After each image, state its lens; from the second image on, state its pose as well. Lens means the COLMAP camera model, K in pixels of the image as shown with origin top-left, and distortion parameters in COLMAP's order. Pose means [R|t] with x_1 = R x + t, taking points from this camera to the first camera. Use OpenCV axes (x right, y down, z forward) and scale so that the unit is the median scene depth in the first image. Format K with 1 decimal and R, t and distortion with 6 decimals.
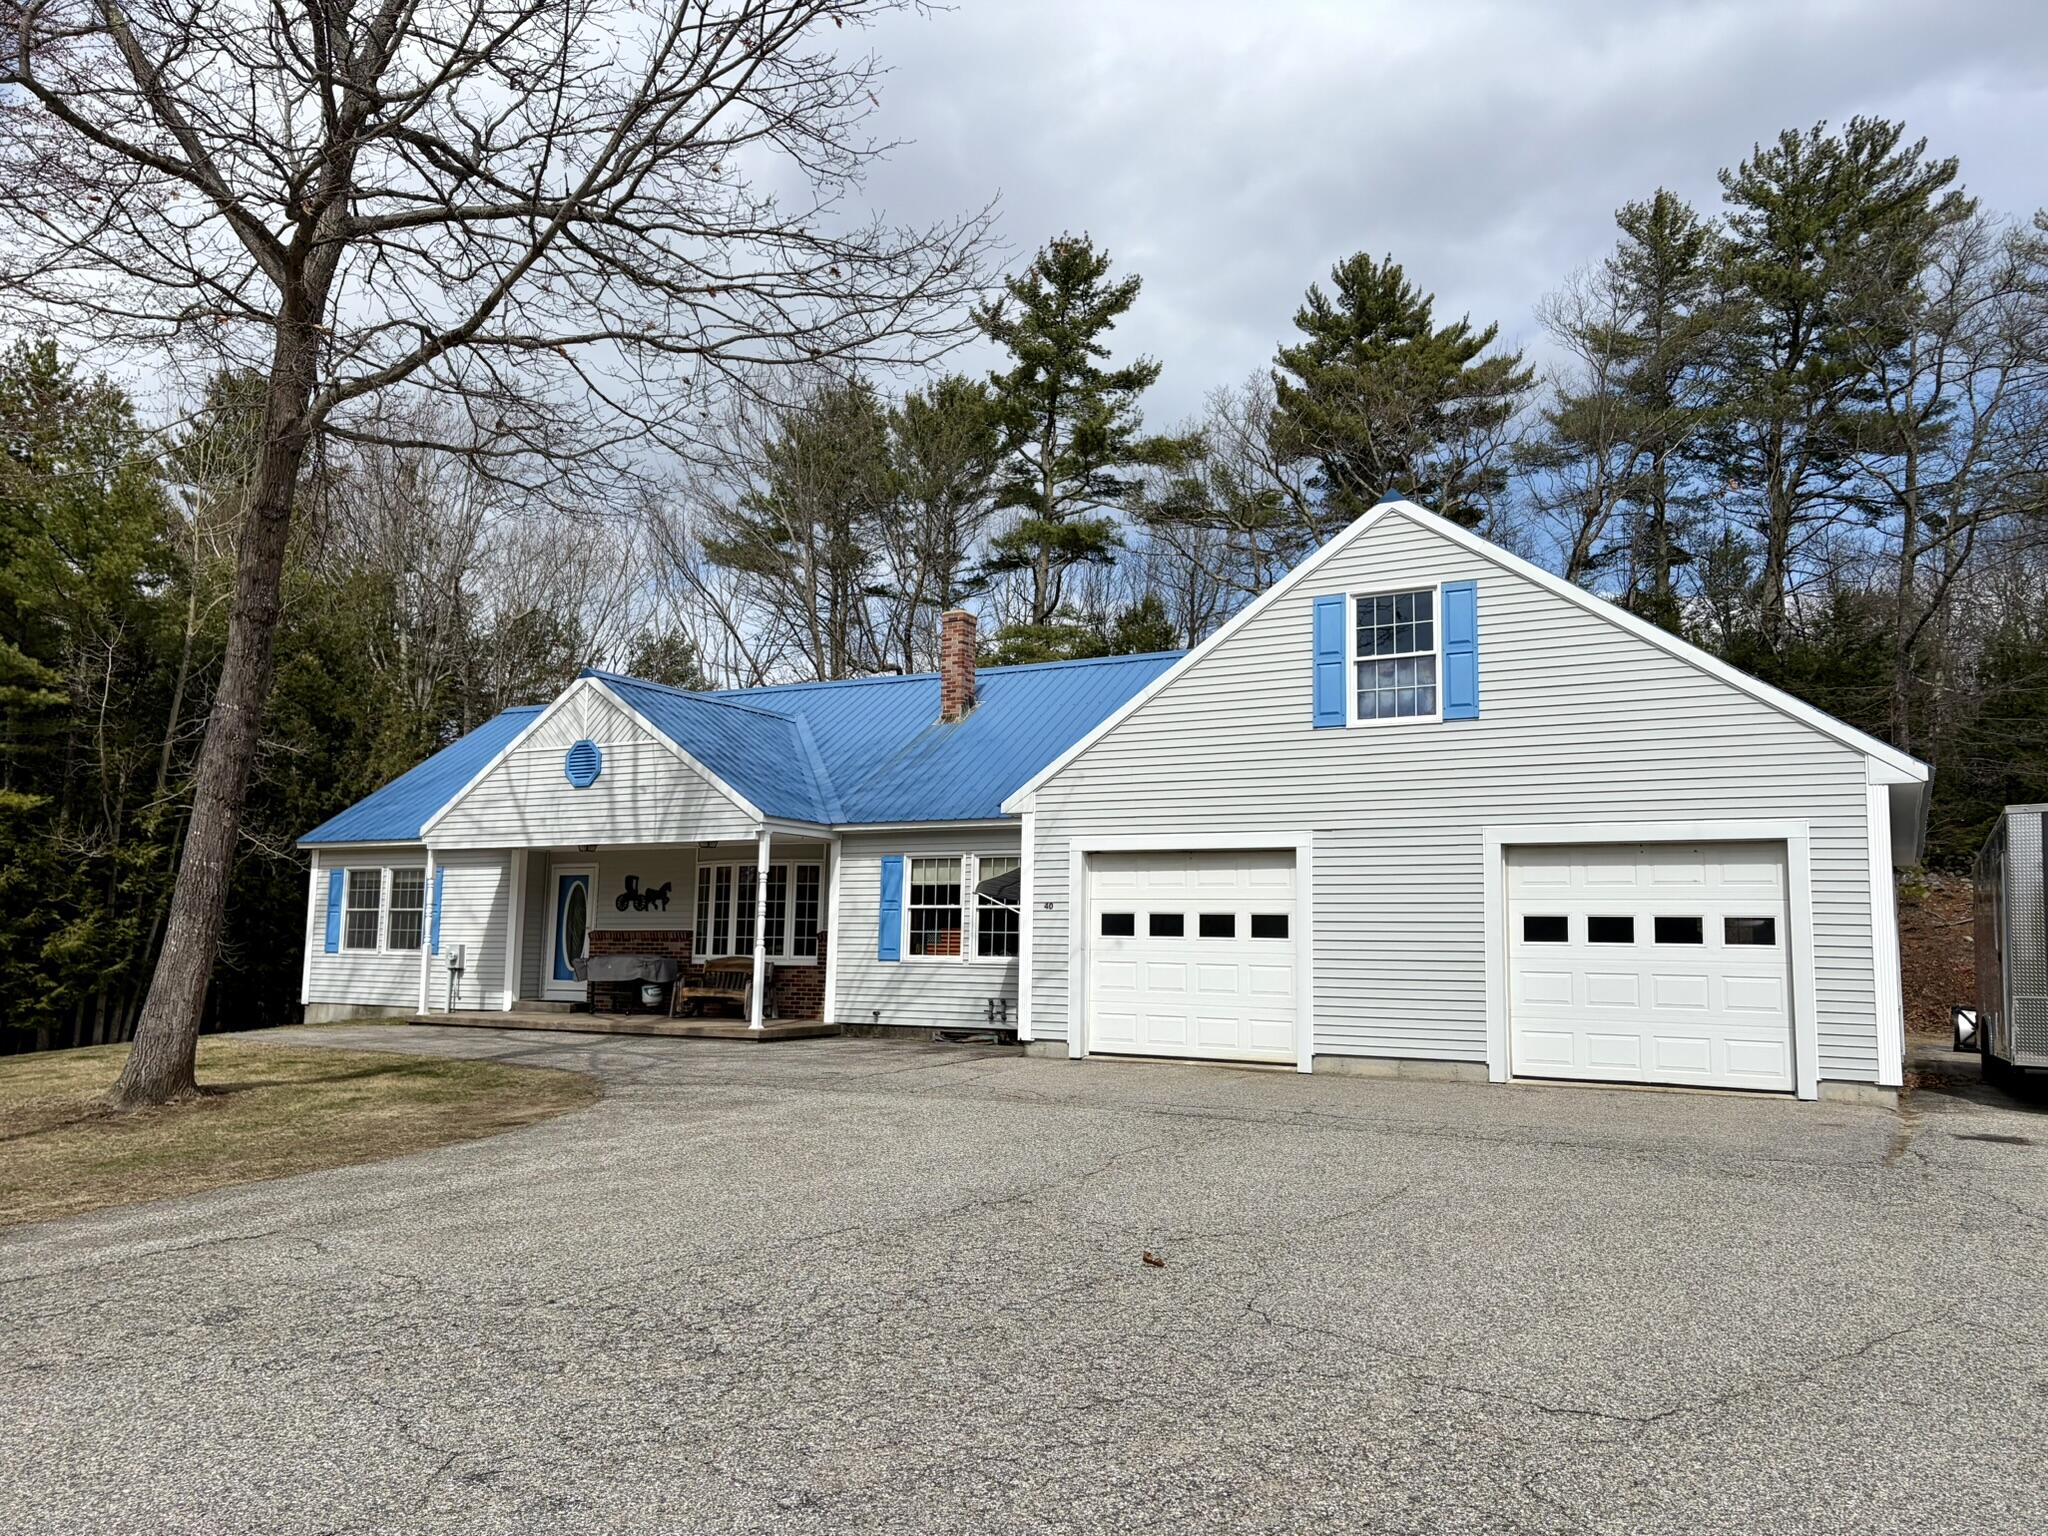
lens RADIAL K [[1548.7, 0, 1012.8], [0, 1548.7, 778.6], [0, 0, 1]] dist [0.033364, -0.024221]
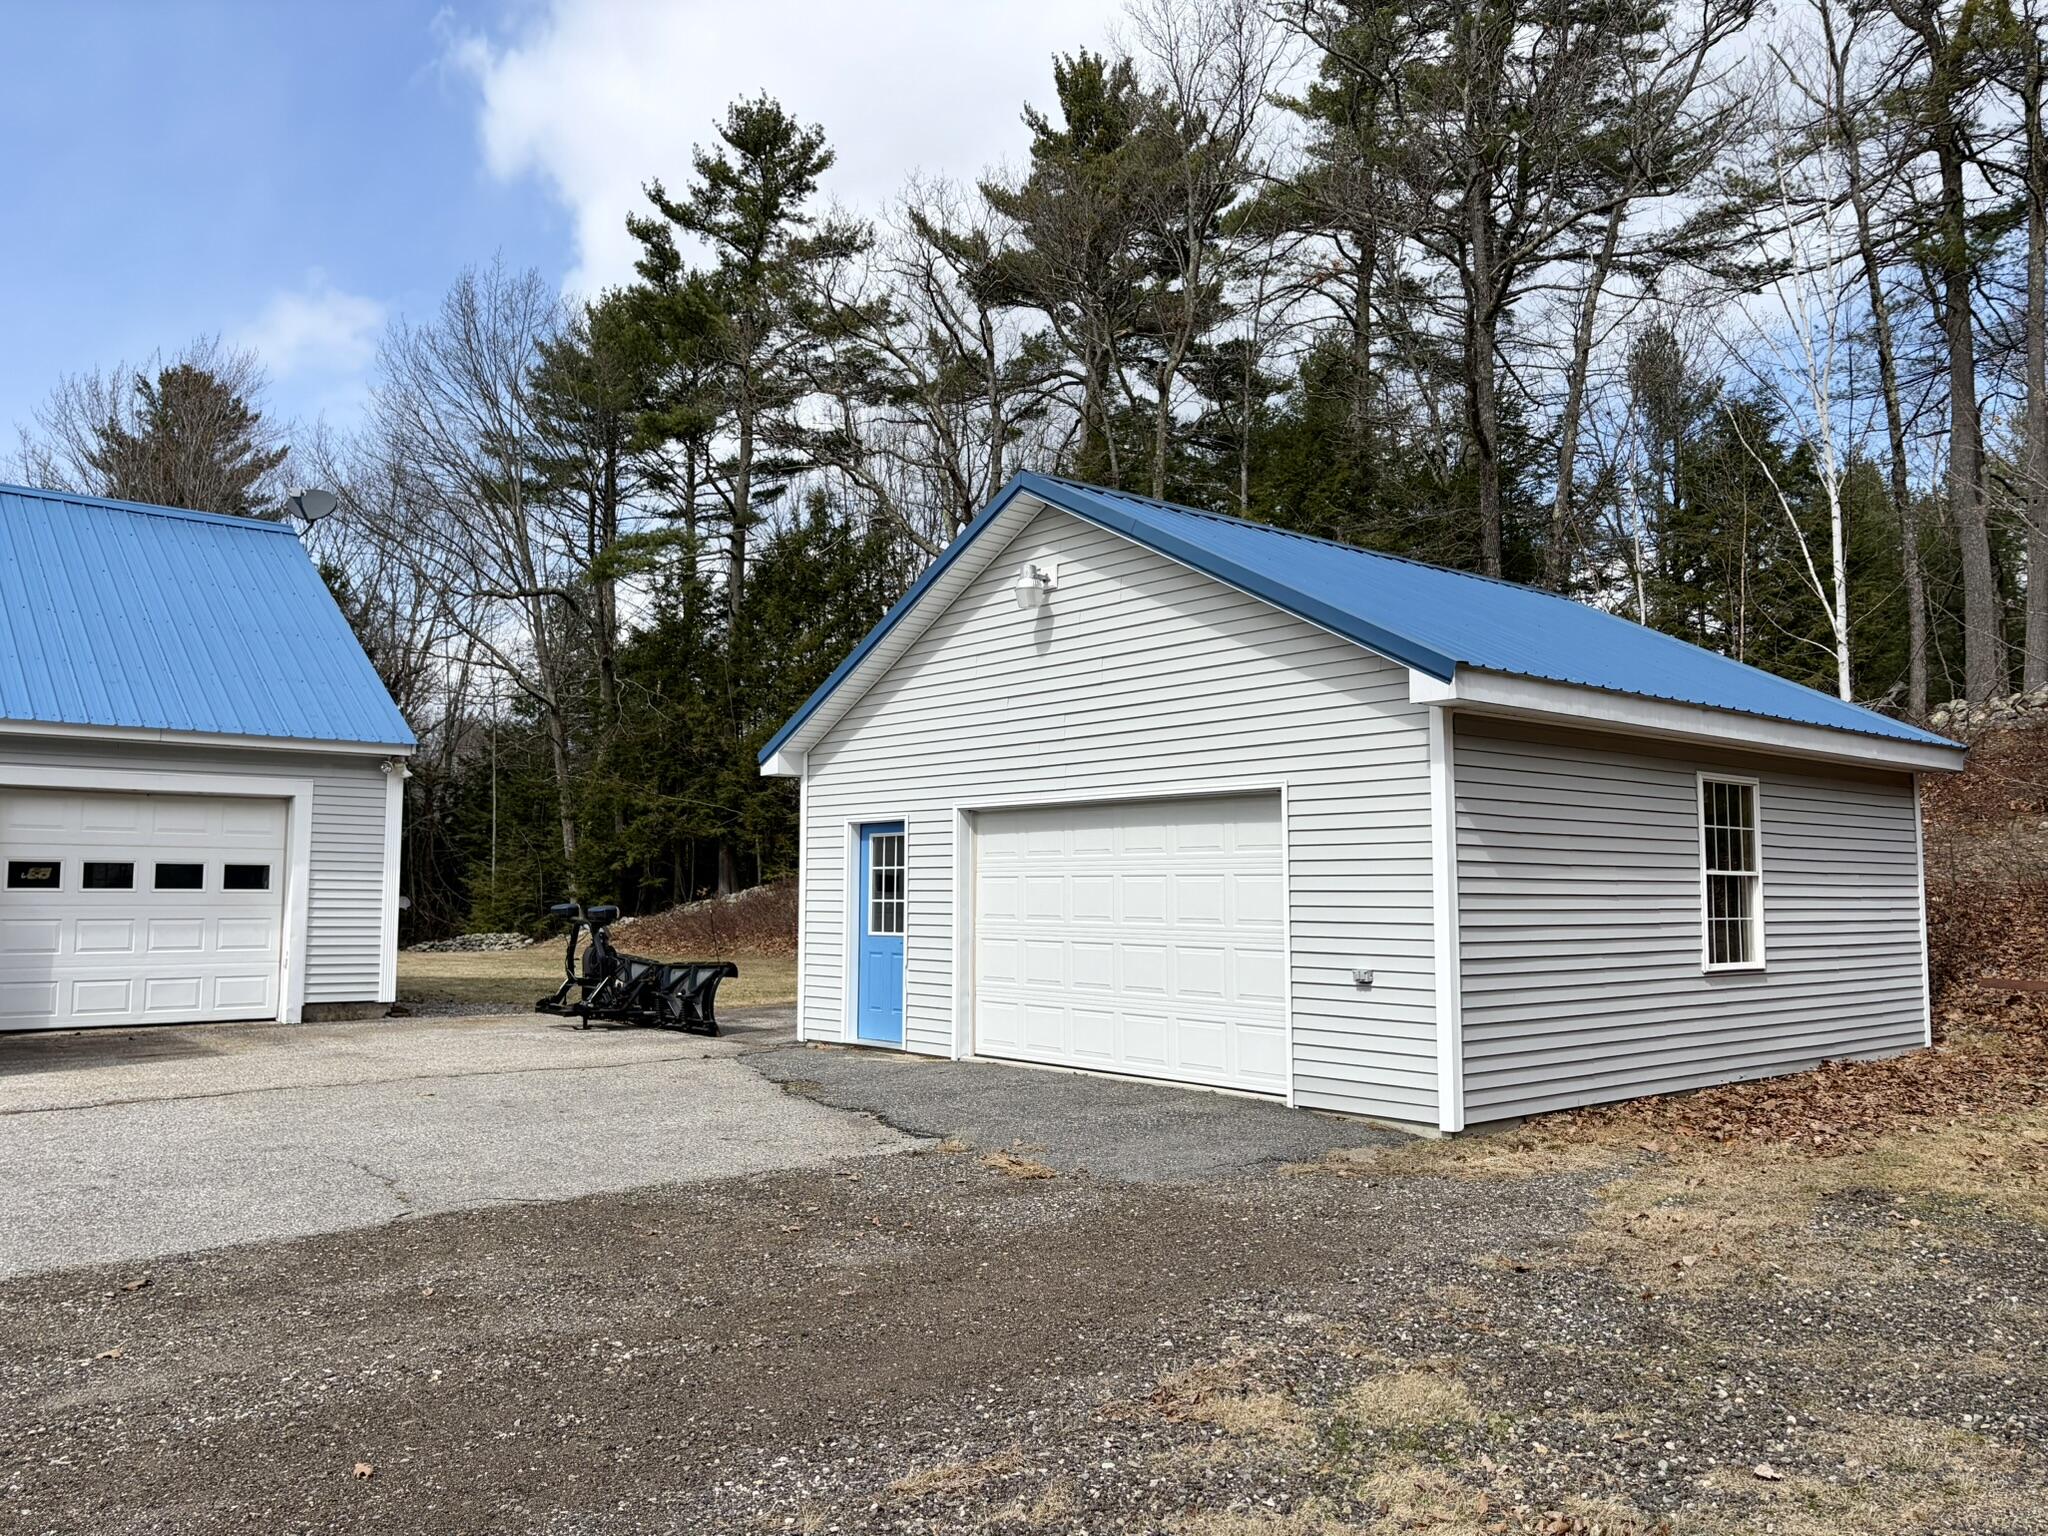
lens RADIAL K [[1548.7, 0, 1047.8], [0, 1548.7, 730.6], [0, 0, 1]] dist [0.033364, -0.024221]
pose [[0.948523, -0.053808, -0.312103, 1.108044], [0.057190, 0.998362, 0.001688, 0.065368], [0.311501, -0.019451, 0.950047, 0.449135]]
